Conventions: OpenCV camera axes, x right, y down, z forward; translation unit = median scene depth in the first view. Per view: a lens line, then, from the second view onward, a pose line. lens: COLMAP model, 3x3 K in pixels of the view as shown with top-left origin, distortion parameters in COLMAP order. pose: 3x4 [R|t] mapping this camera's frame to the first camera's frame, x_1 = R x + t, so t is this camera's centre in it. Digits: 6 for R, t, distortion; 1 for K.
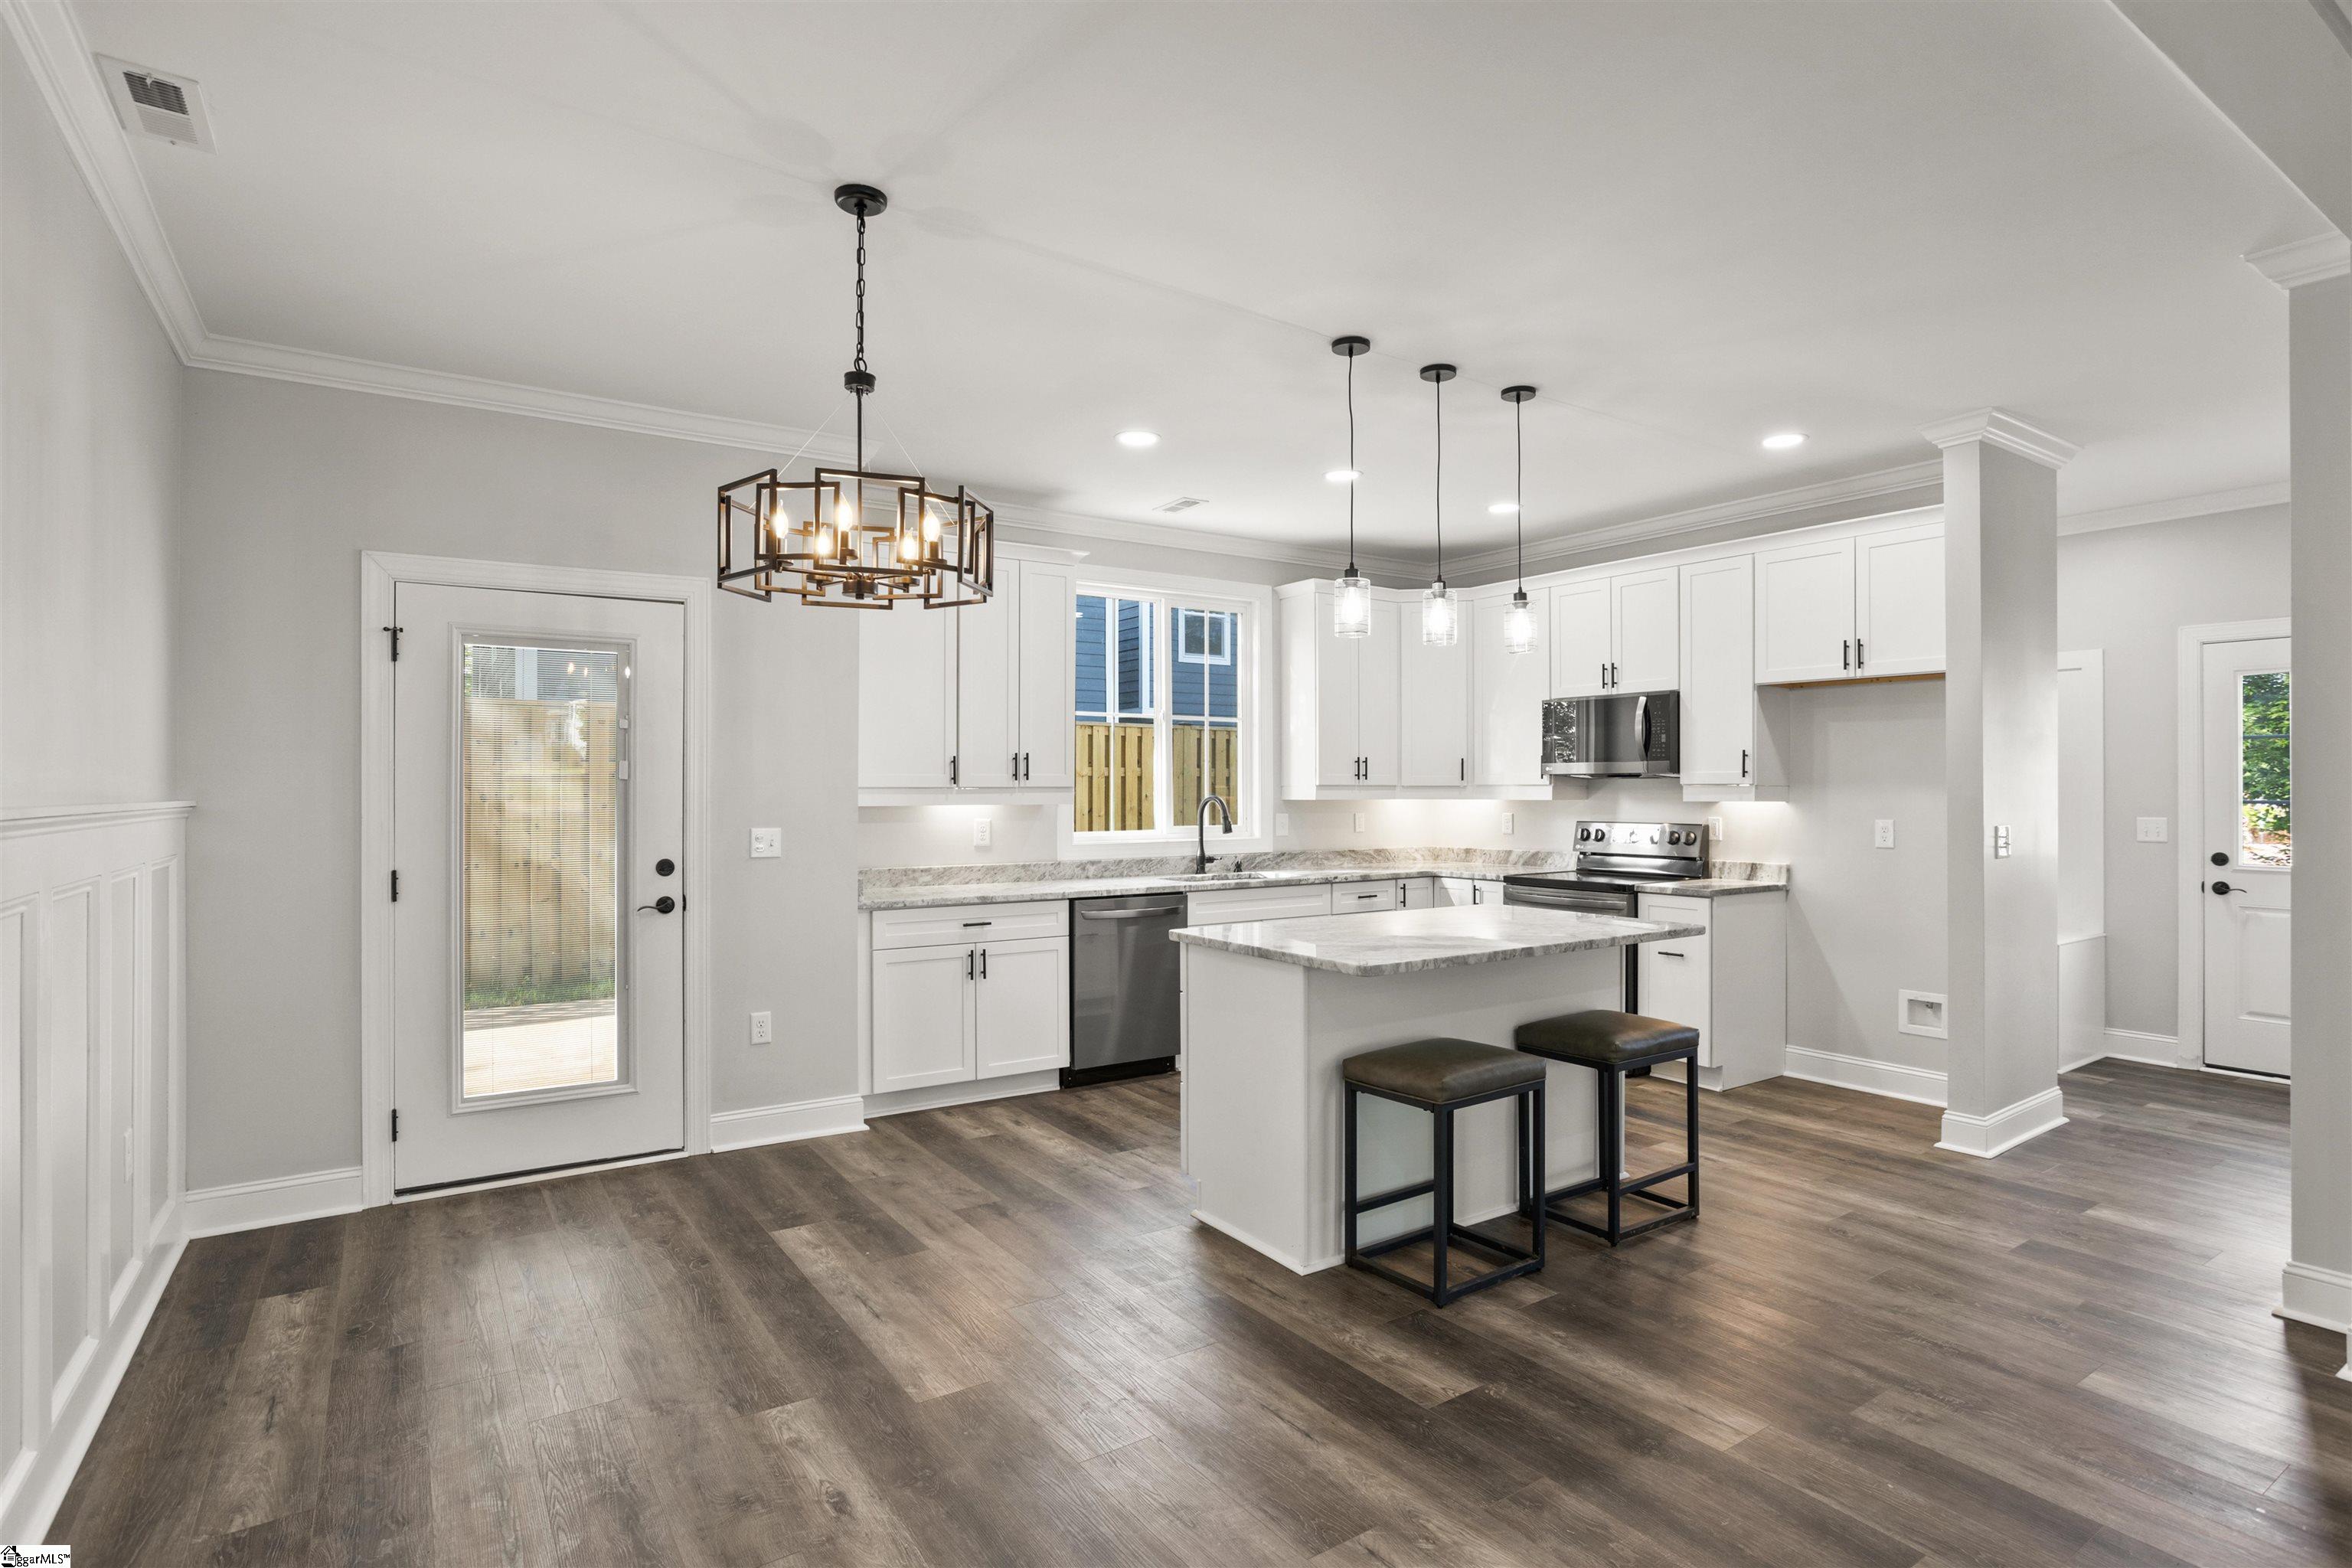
lens RADIAL K [[1191.1, 0, 1183.5], [0, 1191.1, 780.8], [0, 0, 1]] dist [-0.055082, 0.027623]
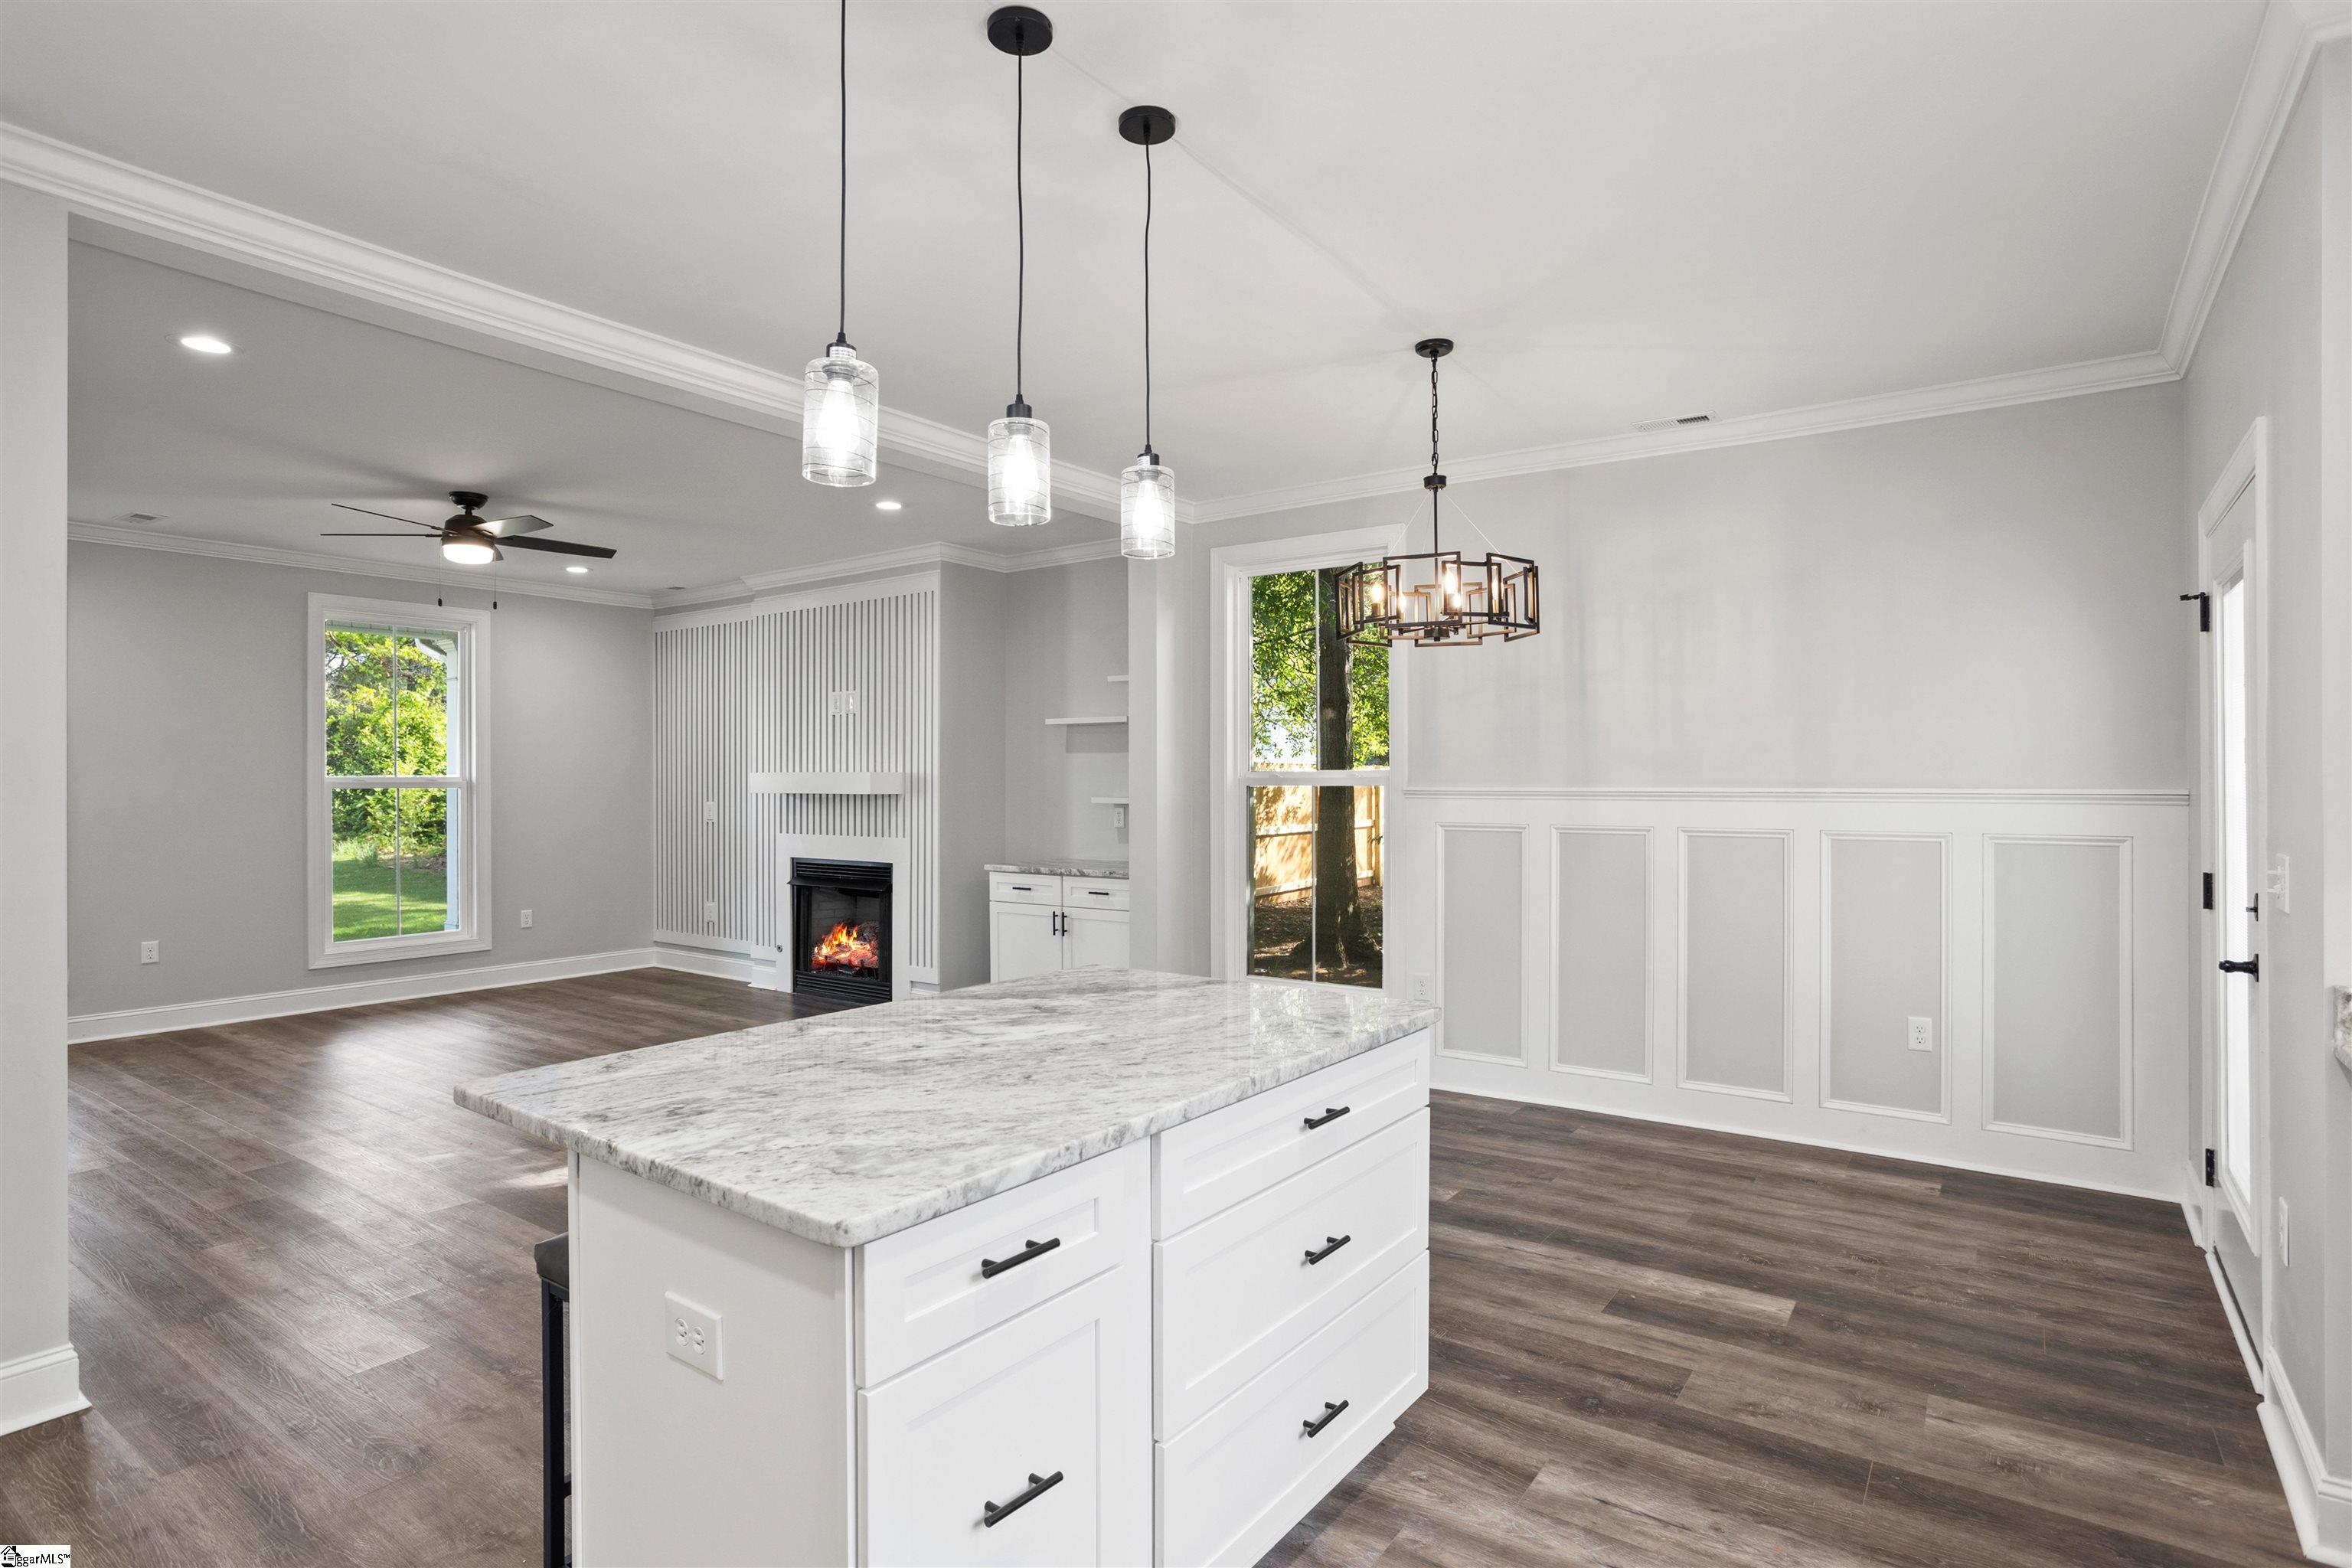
lens RADIAL K [[1191.1, 0, 1183.5], [0, 1191.1, 780.8], [0, 0, 1]] dist [-0.055082, 0.027623]
pose [[-0.936473, 0.005675, -0.350693, 0.262824], [0.006032, 0.999982, 0.000074, 0.002752], [0.350687, -0.002046, -0.936490, 1.198217]]
